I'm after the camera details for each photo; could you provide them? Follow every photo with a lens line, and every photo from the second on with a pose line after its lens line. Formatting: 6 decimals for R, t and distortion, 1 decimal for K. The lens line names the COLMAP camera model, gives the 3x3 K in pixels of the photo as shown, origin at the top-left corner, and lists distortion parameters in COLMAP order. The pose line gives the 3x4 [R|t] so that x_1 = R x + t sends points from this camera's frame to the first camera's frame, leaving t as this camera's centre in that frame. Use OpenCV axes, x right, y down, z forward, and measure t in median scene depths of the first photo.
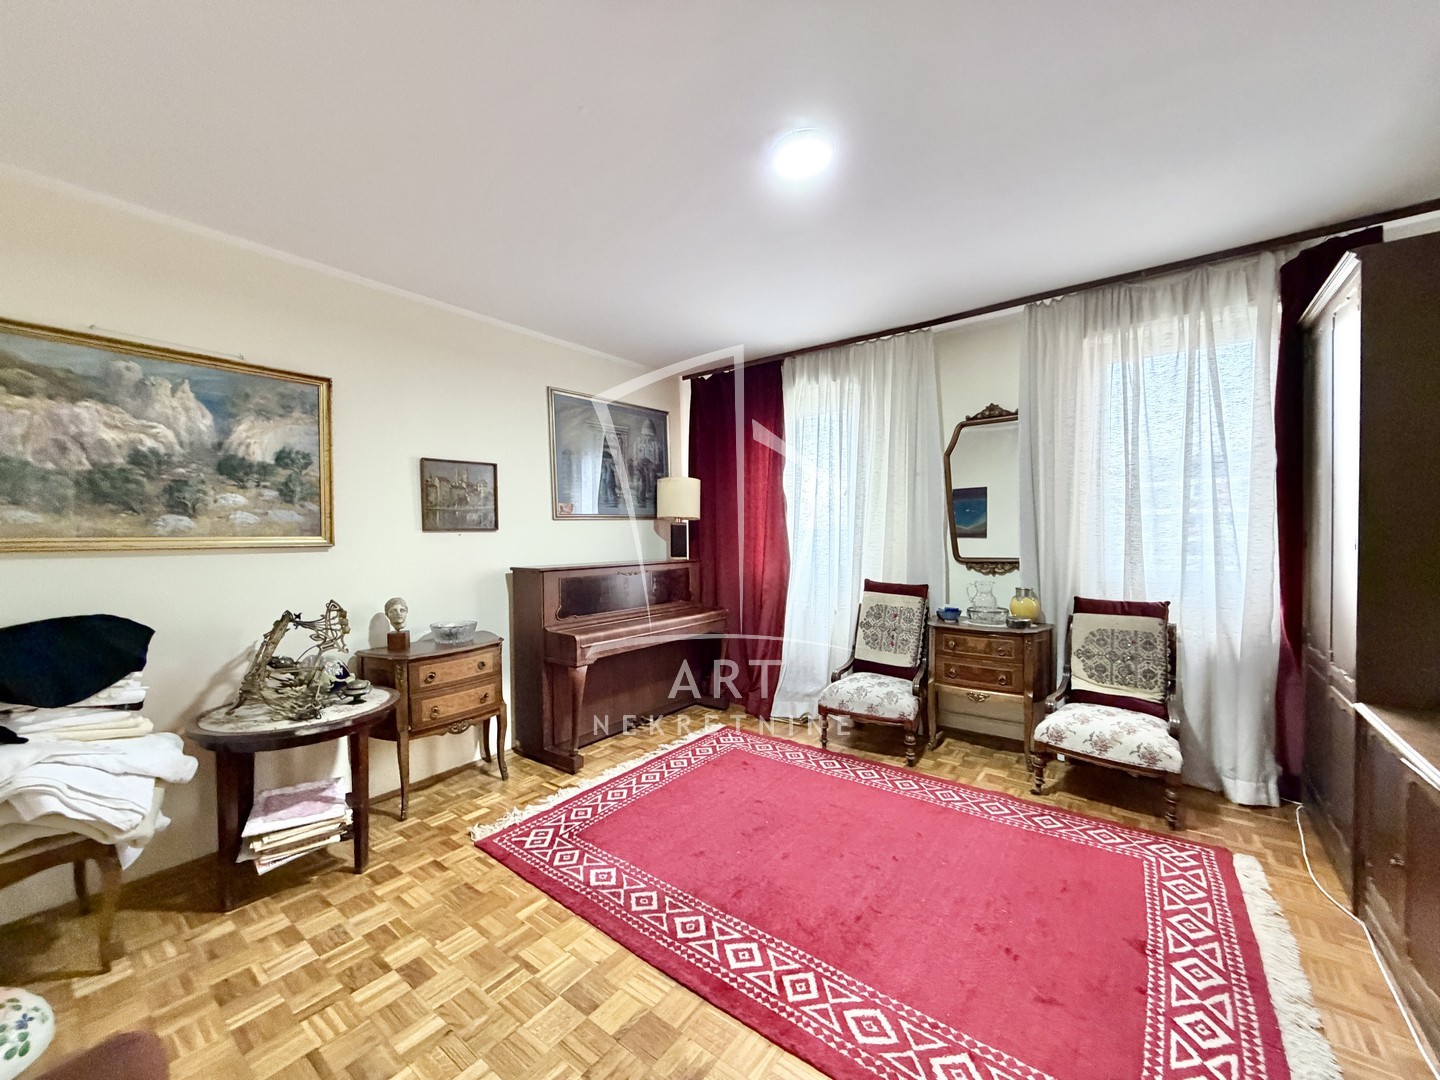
lens RADIAL K [[574.3, 0, 714.0], [0, 574.3, 542.7], [0, 0, 1]] dist [0.000426, -0.000110]
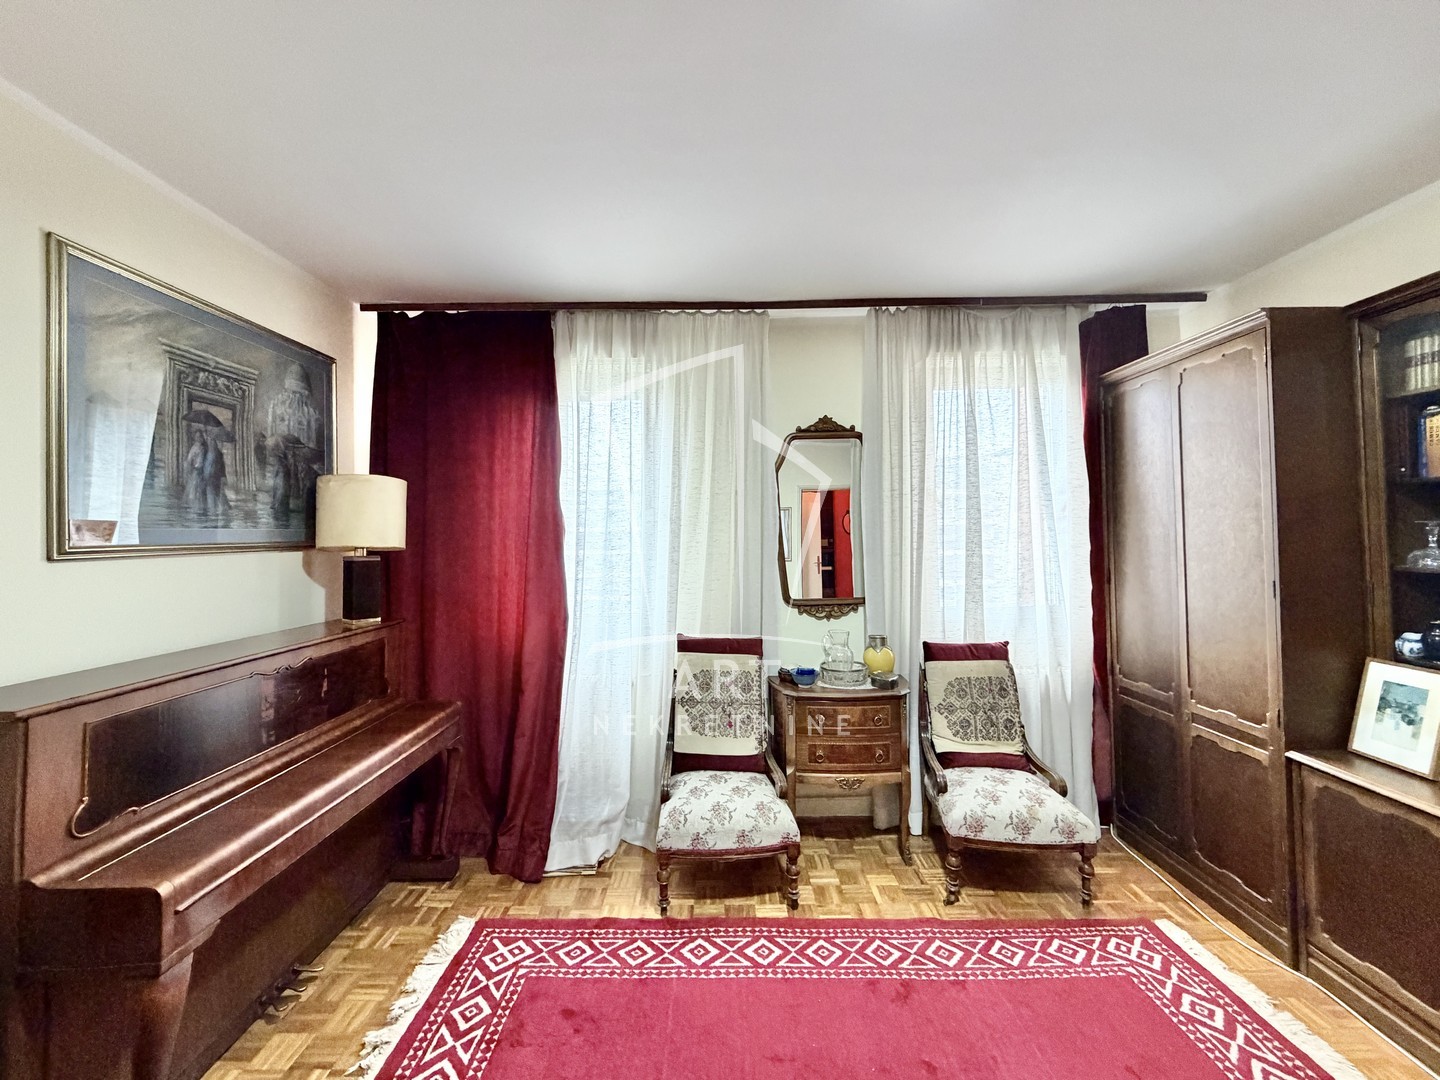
lens RADIAL K [[593.8, 0, 715.8], [0, 593.8, 519.9], [0, 0, 1]] dist [-0.000527, 0.000007]
pose [[0.797607, 0.025603, 0.602633, -0.188567], [0.011166, 0.998301, -0.057191, -0.046006], [-0.603074, 0.052345, 0.795966, 0.461633]]
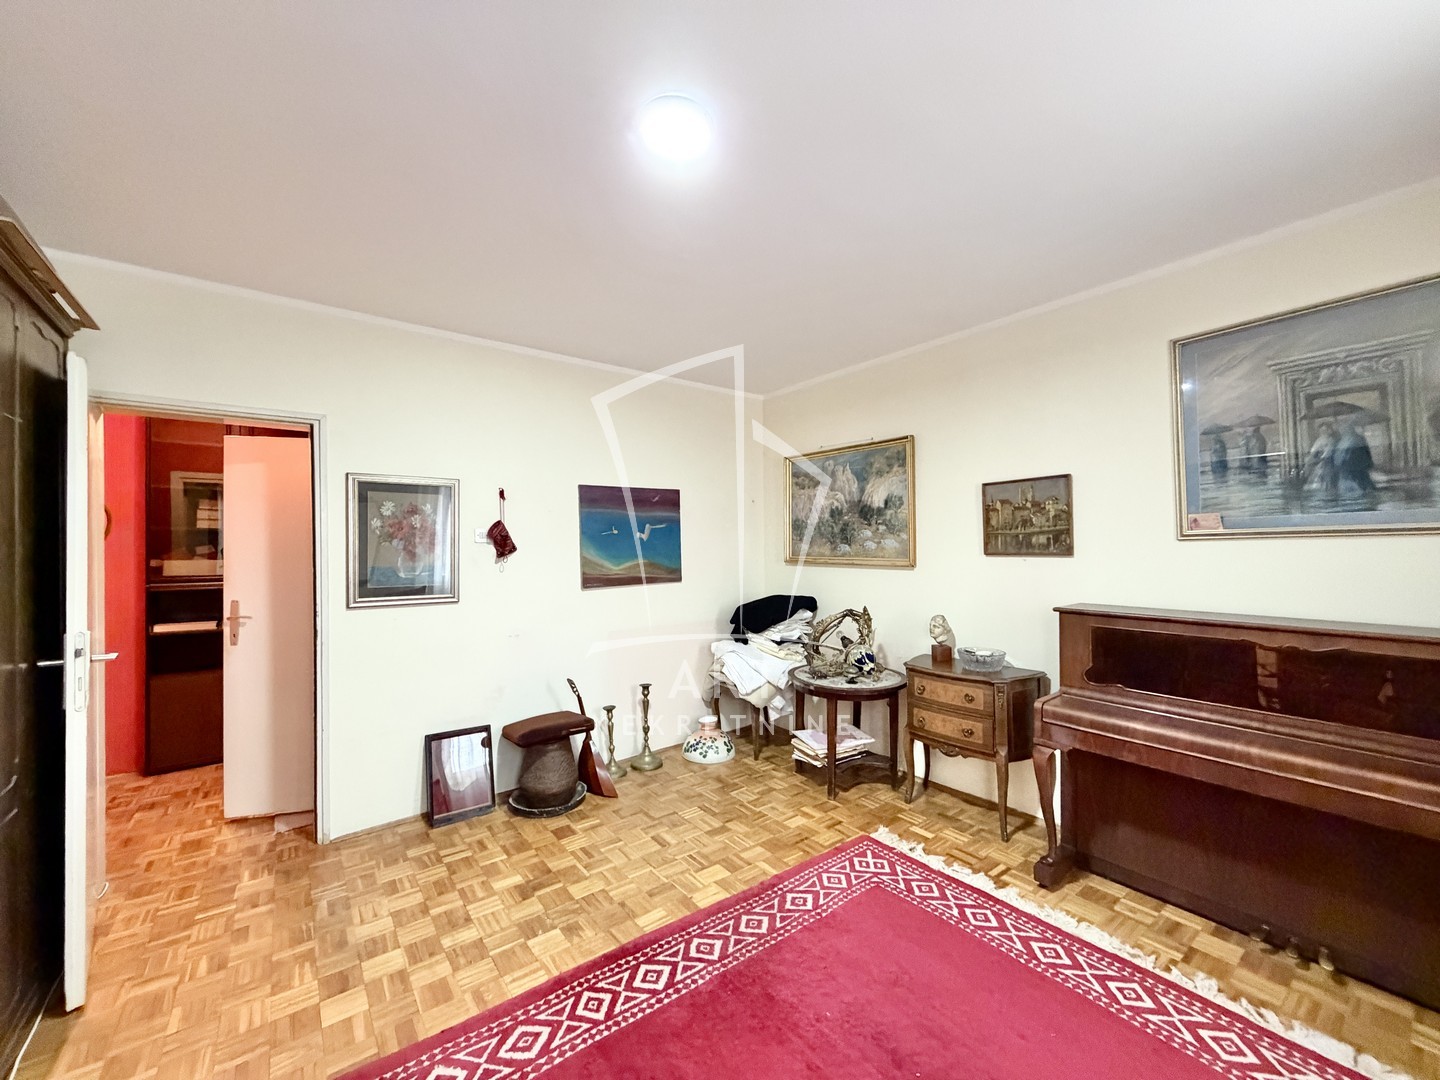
lens RADIAL K [[574.3, 0, 714.0], [0, 574.3, 542.7], [0, 0, 1]] dist [0.000426, -0.000110]
pose [[-0.267096, 0.011291, -0.963604, 0.583017], [-0.000742, 0.999929, 0.011922, -0.052788], [0.963670, 0.003899, -0.267069, 0.785438]]
